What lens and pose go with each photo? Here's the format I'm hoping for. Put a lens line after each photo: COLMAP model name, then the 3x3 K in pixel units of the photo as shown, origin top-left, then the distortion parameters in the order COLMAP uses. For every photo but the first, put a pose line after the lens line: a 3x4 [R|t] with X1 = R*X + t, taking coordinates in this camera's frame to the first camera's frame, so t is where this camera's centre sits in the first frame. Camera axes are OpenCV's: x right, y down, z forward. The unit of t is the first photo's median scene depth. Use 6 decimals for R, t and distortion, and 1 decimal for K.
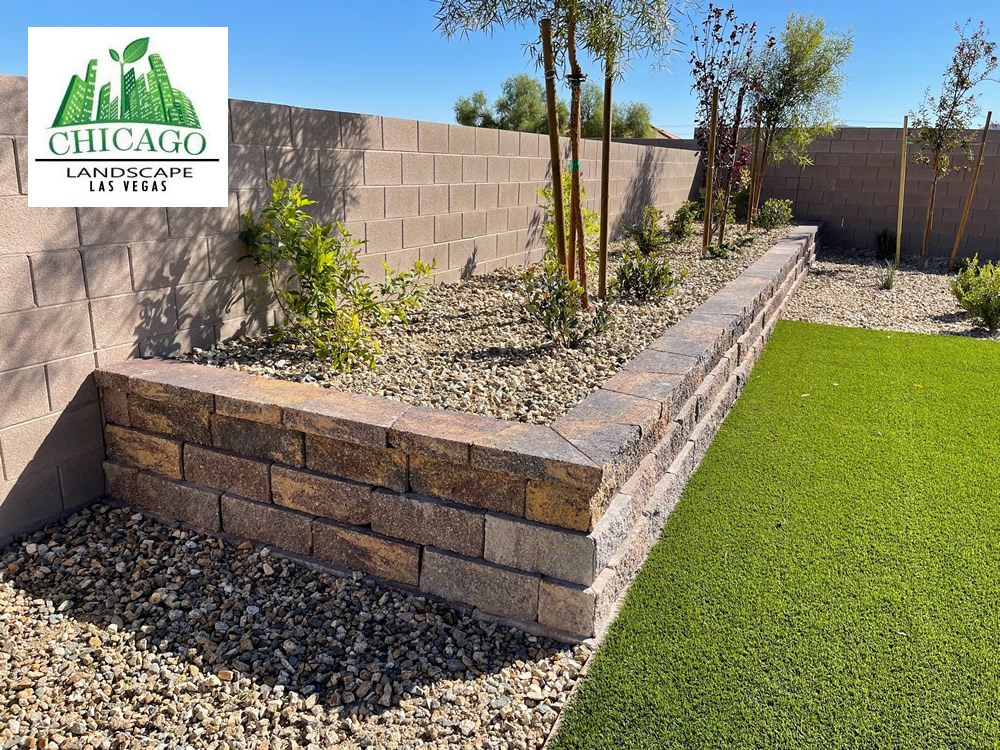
lens RADIAL K [[752.9, 0, 506.7], [0, 752.9, 369.8], [0, 0, 1]] dist [0.066925, -0.094595]
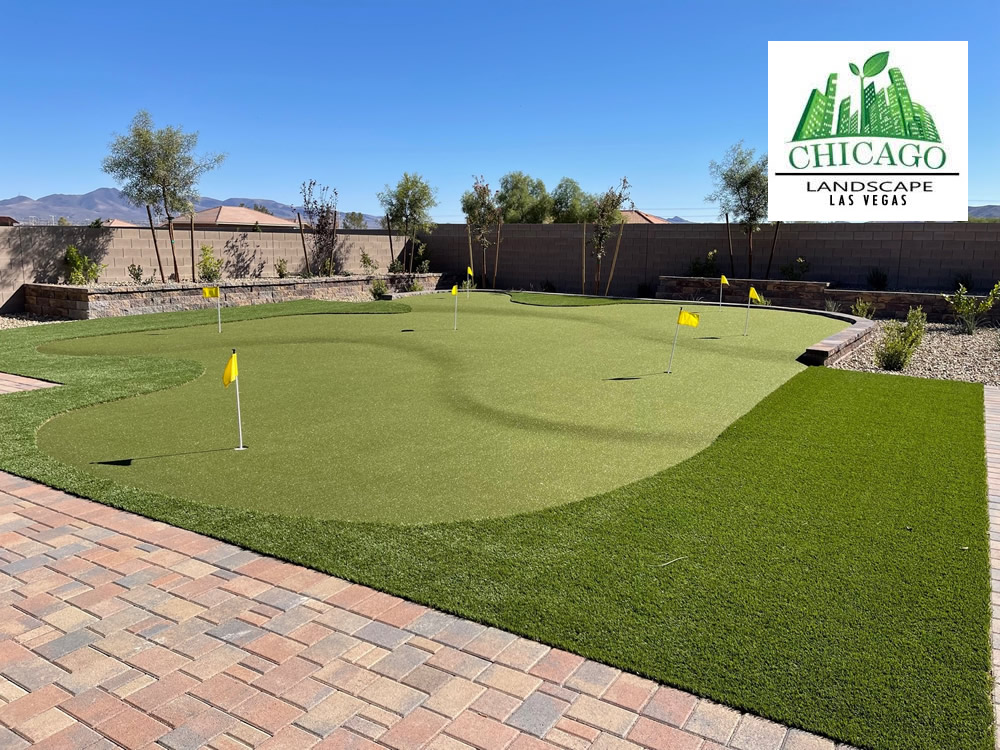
lens RADIAL K [[752.9, 0, 506.7], [0, 752.9, 369.8], [0, 0, 1]] dist [0.066925, -0.094595]
pose [[0.994691, 0.004063, -0.102823, 2.196310], [-0.014672, 0.994612, -0.102629, 0.722211], [0.101852, 0.103593, 0.989391, -2.497818]]
